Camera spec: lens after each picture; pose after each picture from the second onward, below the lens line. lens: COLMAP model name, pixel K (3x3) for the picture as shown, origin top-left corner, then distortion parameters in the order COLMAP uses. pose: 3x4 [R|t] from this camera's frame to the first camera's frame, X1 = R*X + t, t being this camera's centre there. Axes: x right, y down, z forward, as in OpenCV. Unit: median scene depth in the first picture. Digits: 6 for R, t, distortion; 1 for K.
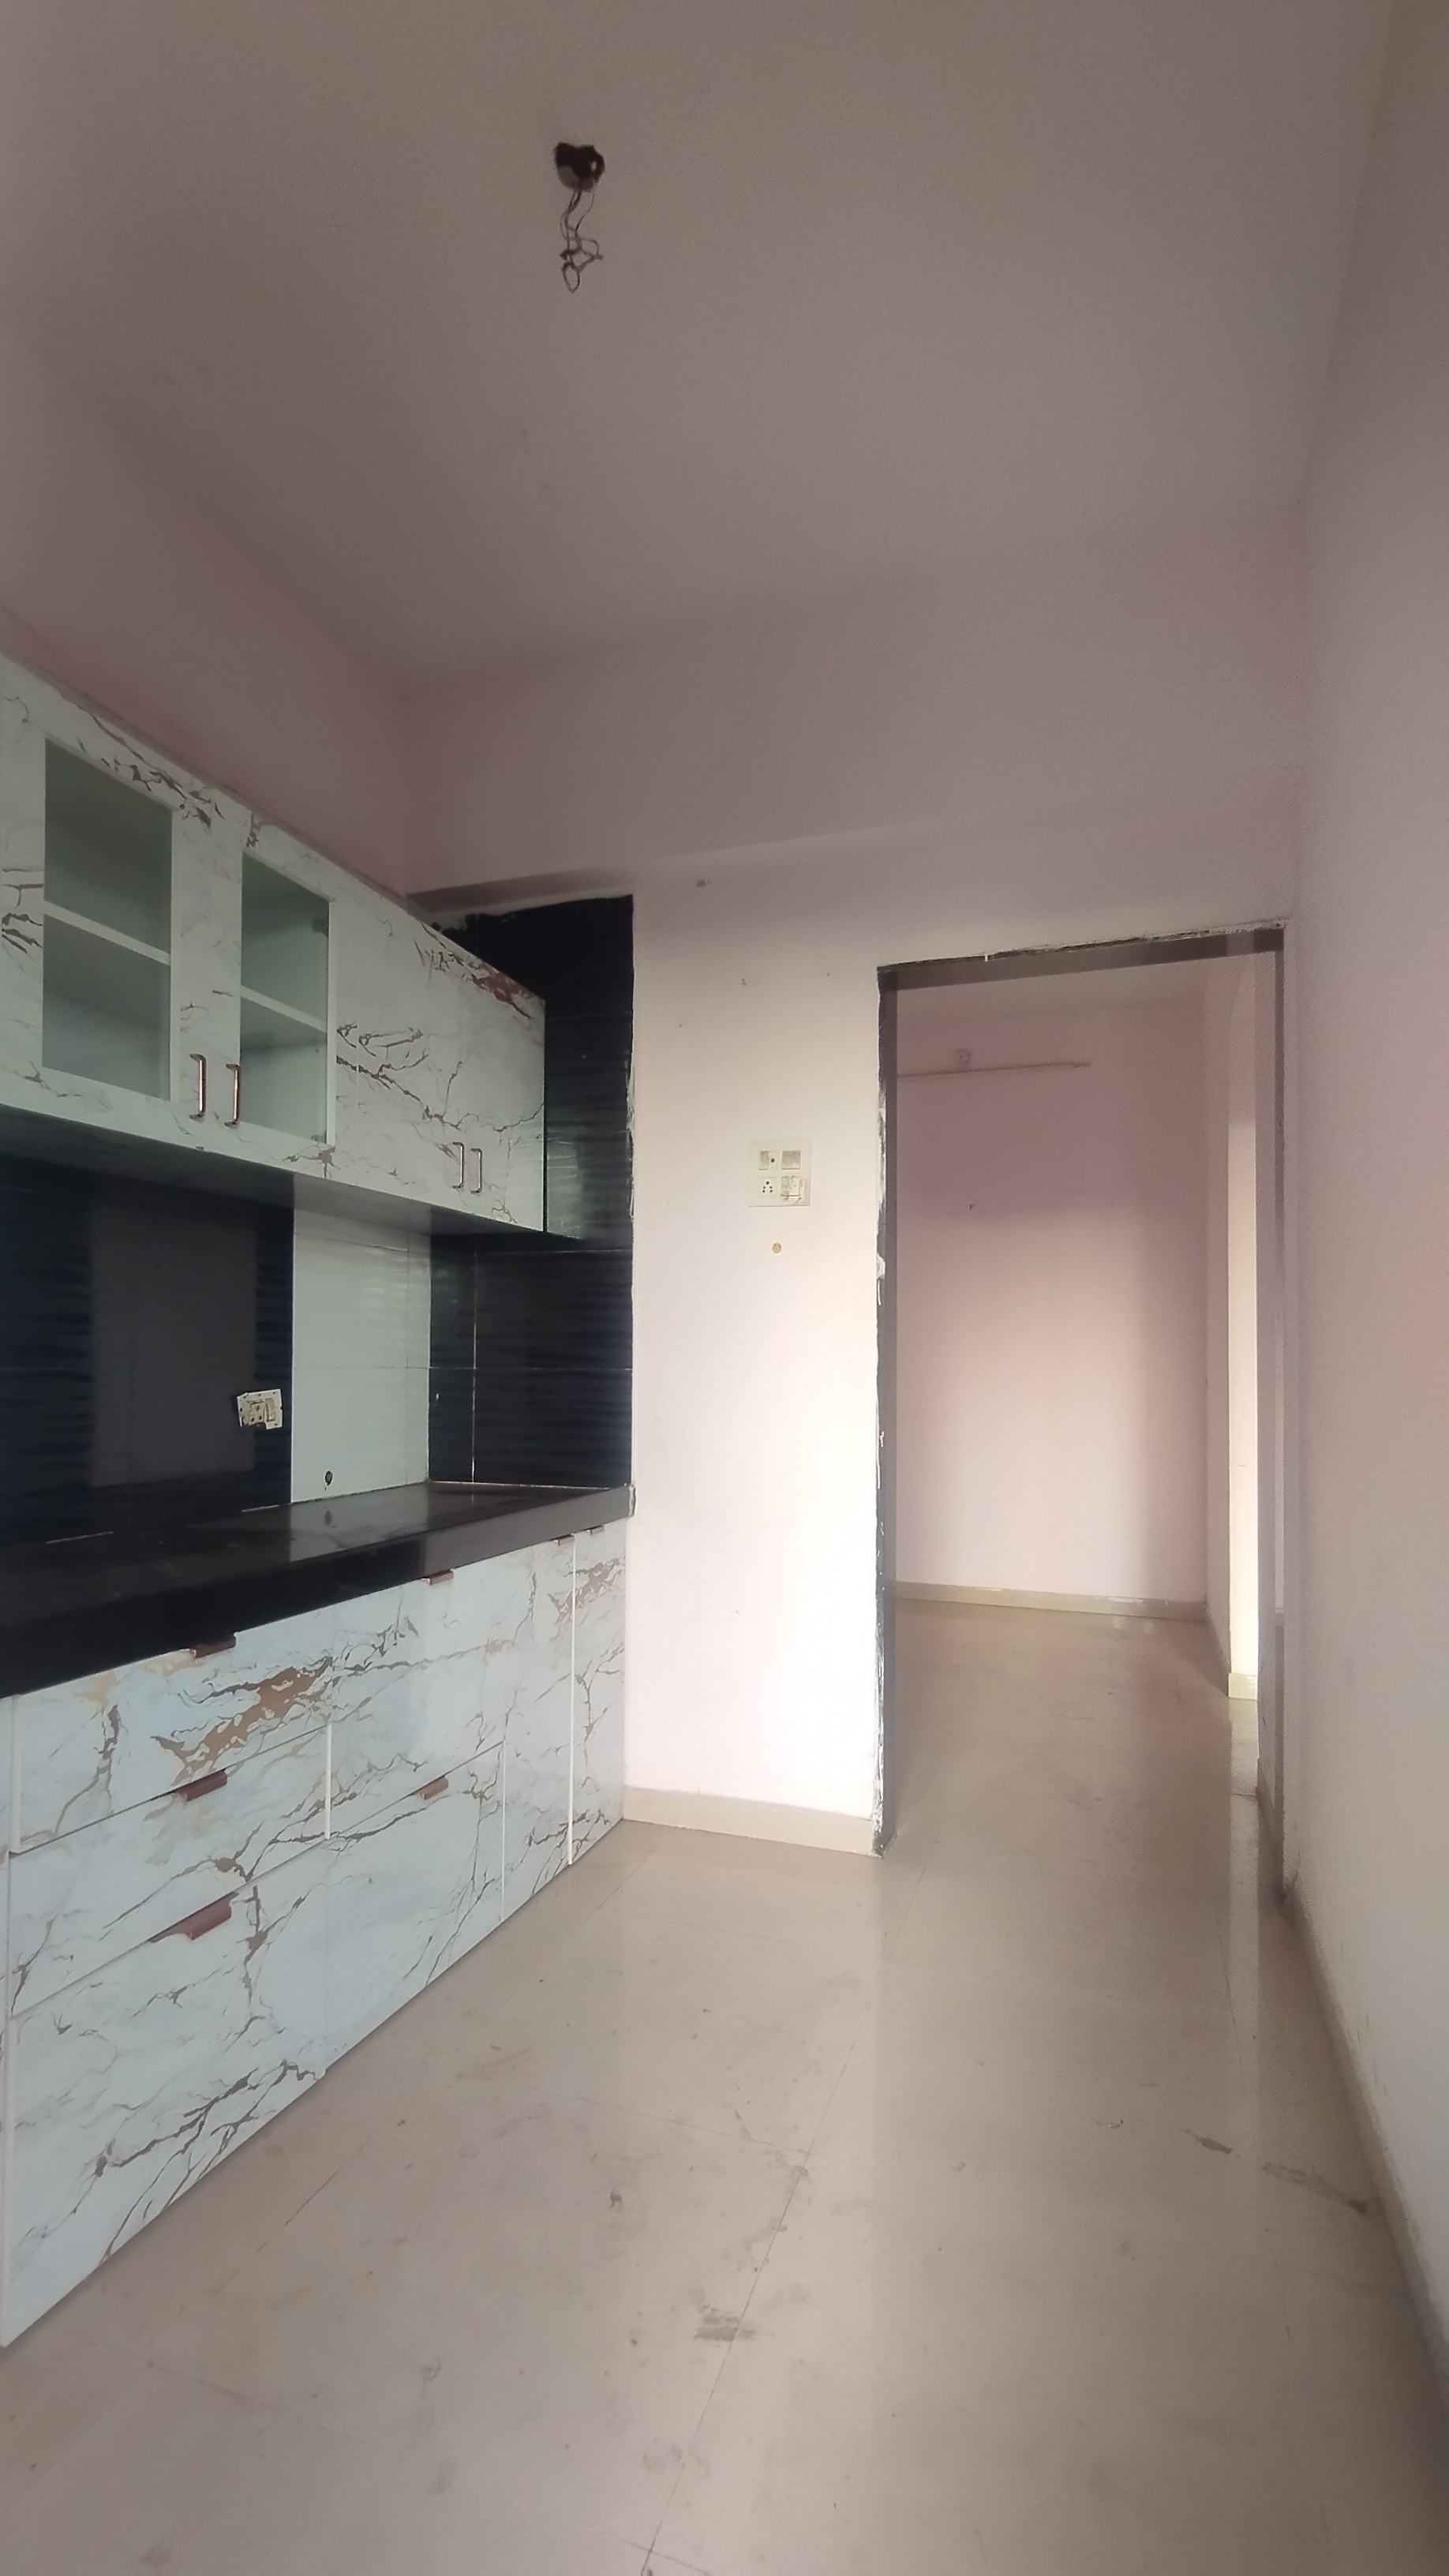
lens RADIAL K [[1178.7, 0, 724.7], [0, 1178.7, 1311.4], [0, 0, 1]] dist [0.001888, -0.000645]
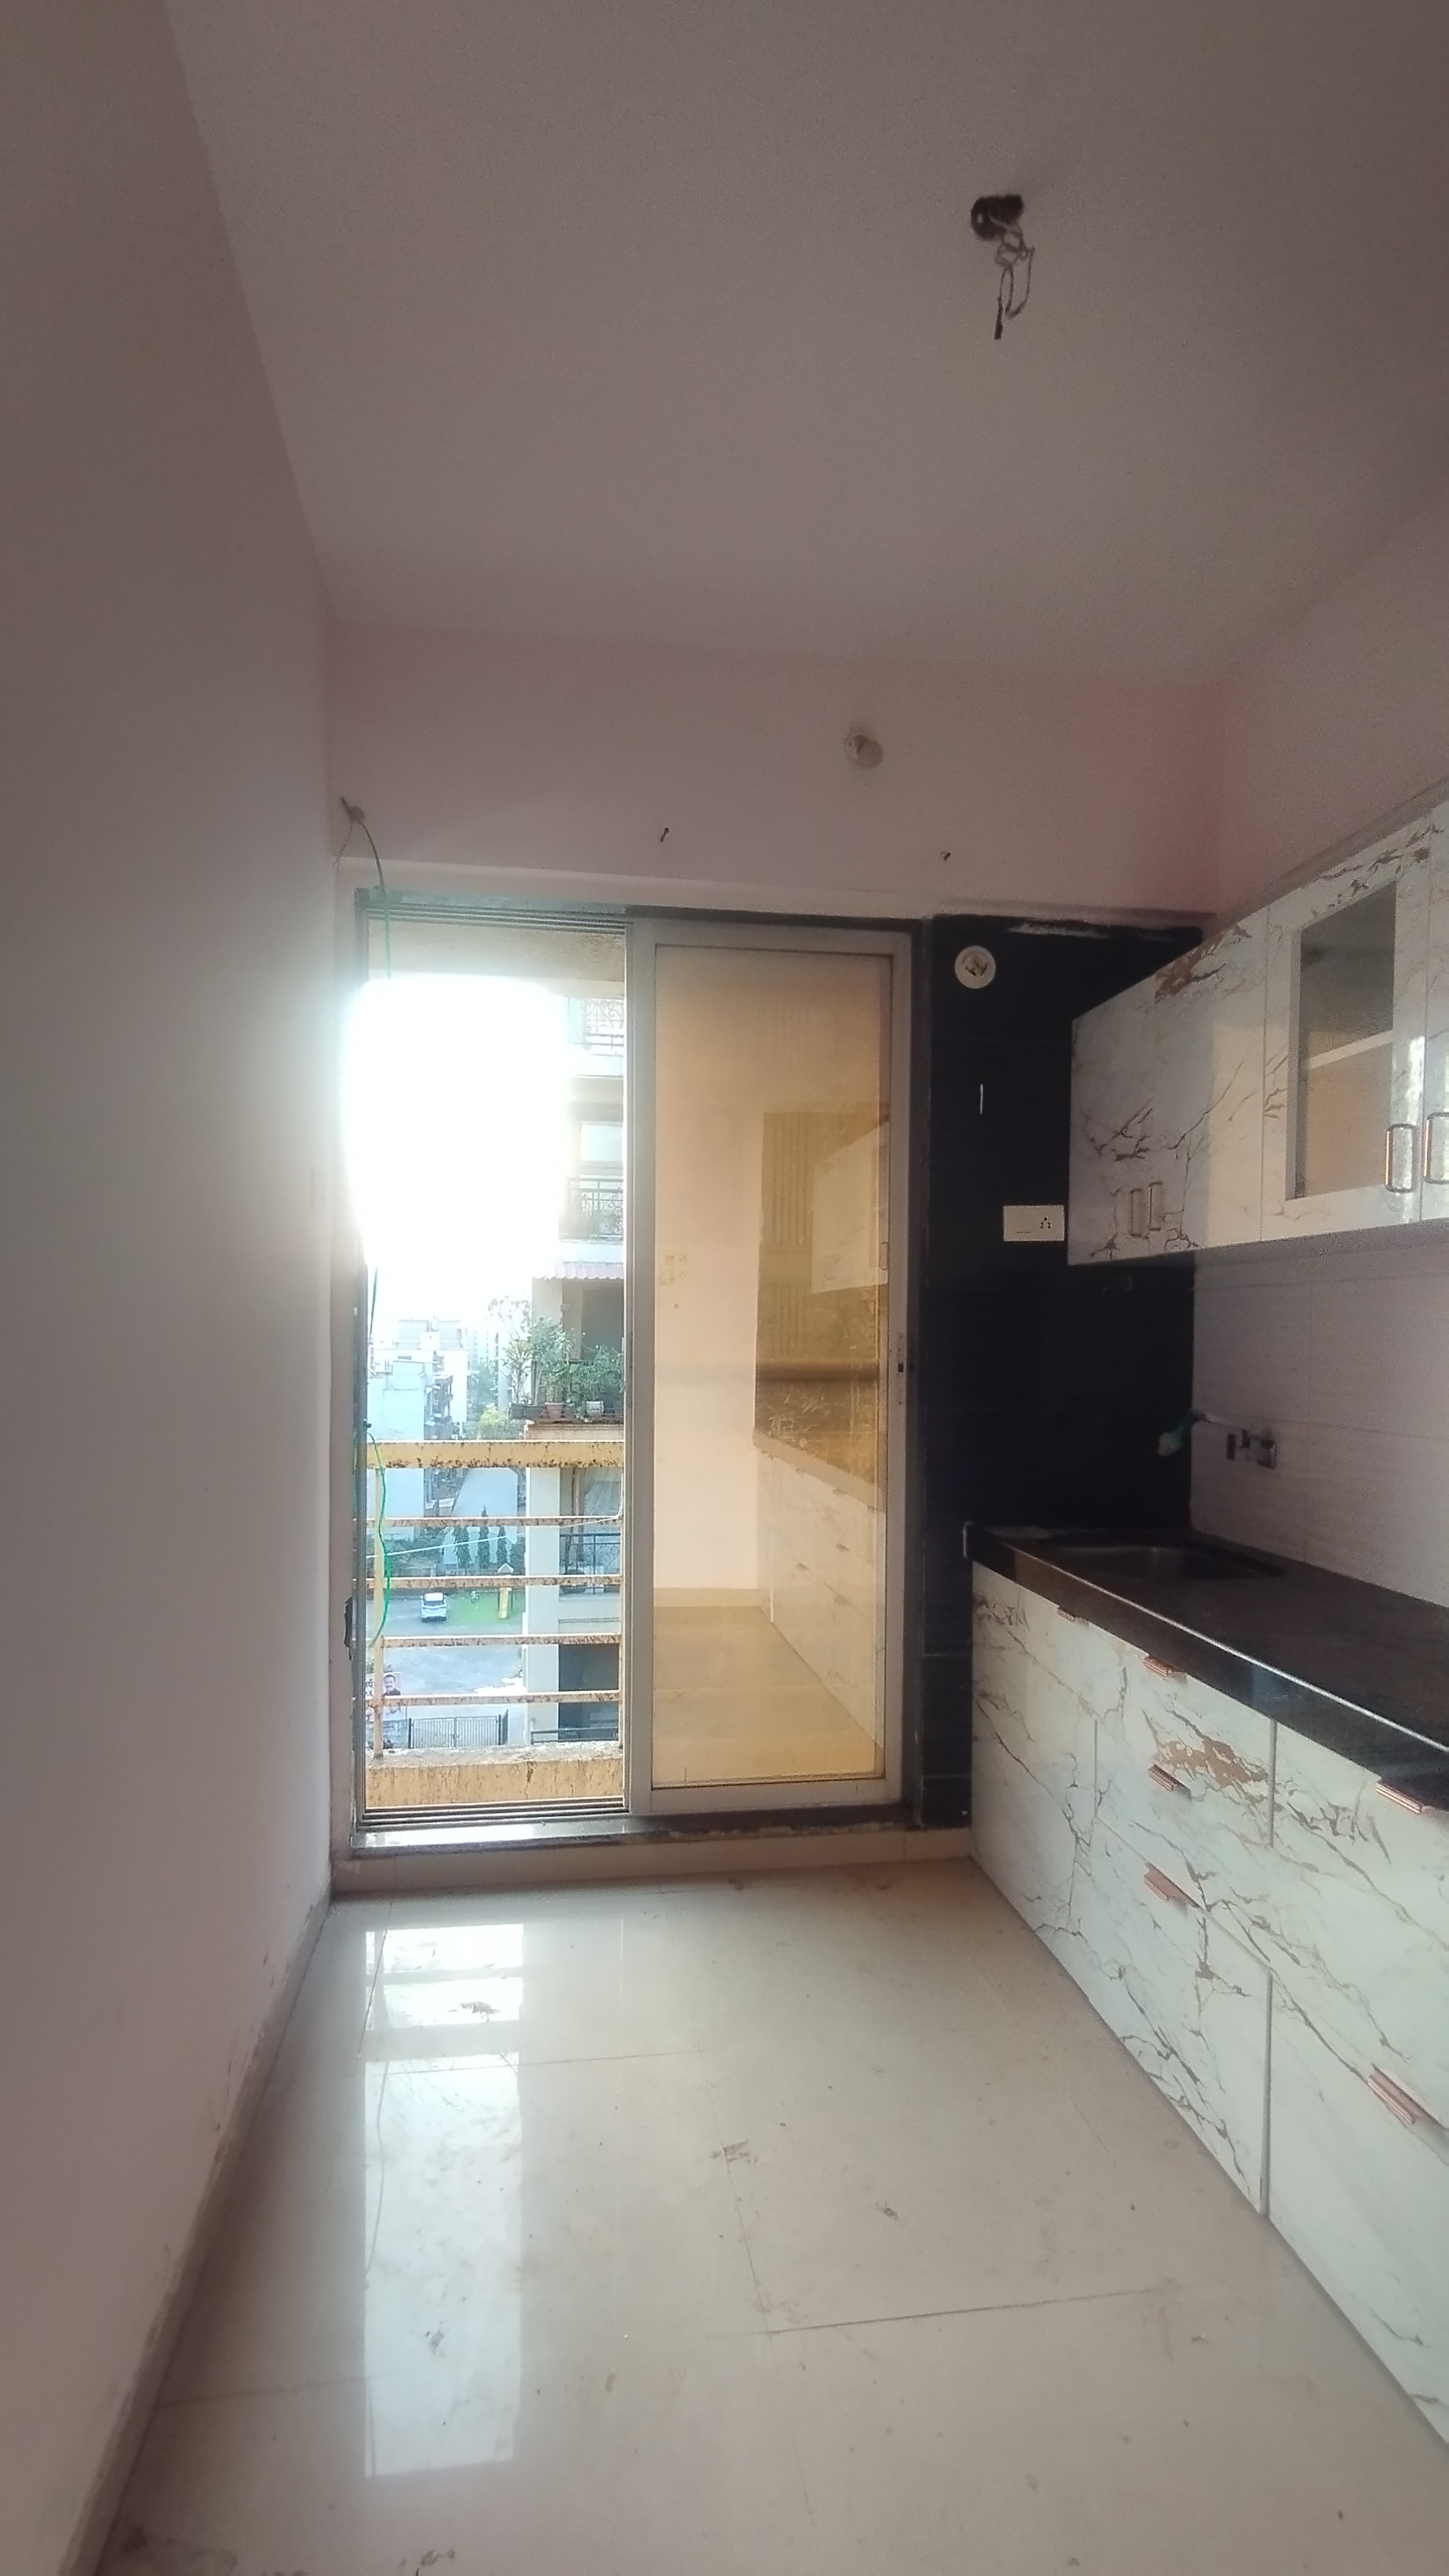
lens RADIAL K [[1178.7, 0, 706.7], [0, 1178.7, 1292.1], [0, 0, 1]] dist [0.001888, -0.000645]
pose [[-0.886992, -0.029074, -0.460870, 0.561038], [0.007836, 0.996925, -0.077972, -0.017919], [0.461719, -0.072772, -0.884036, 1.856462]]
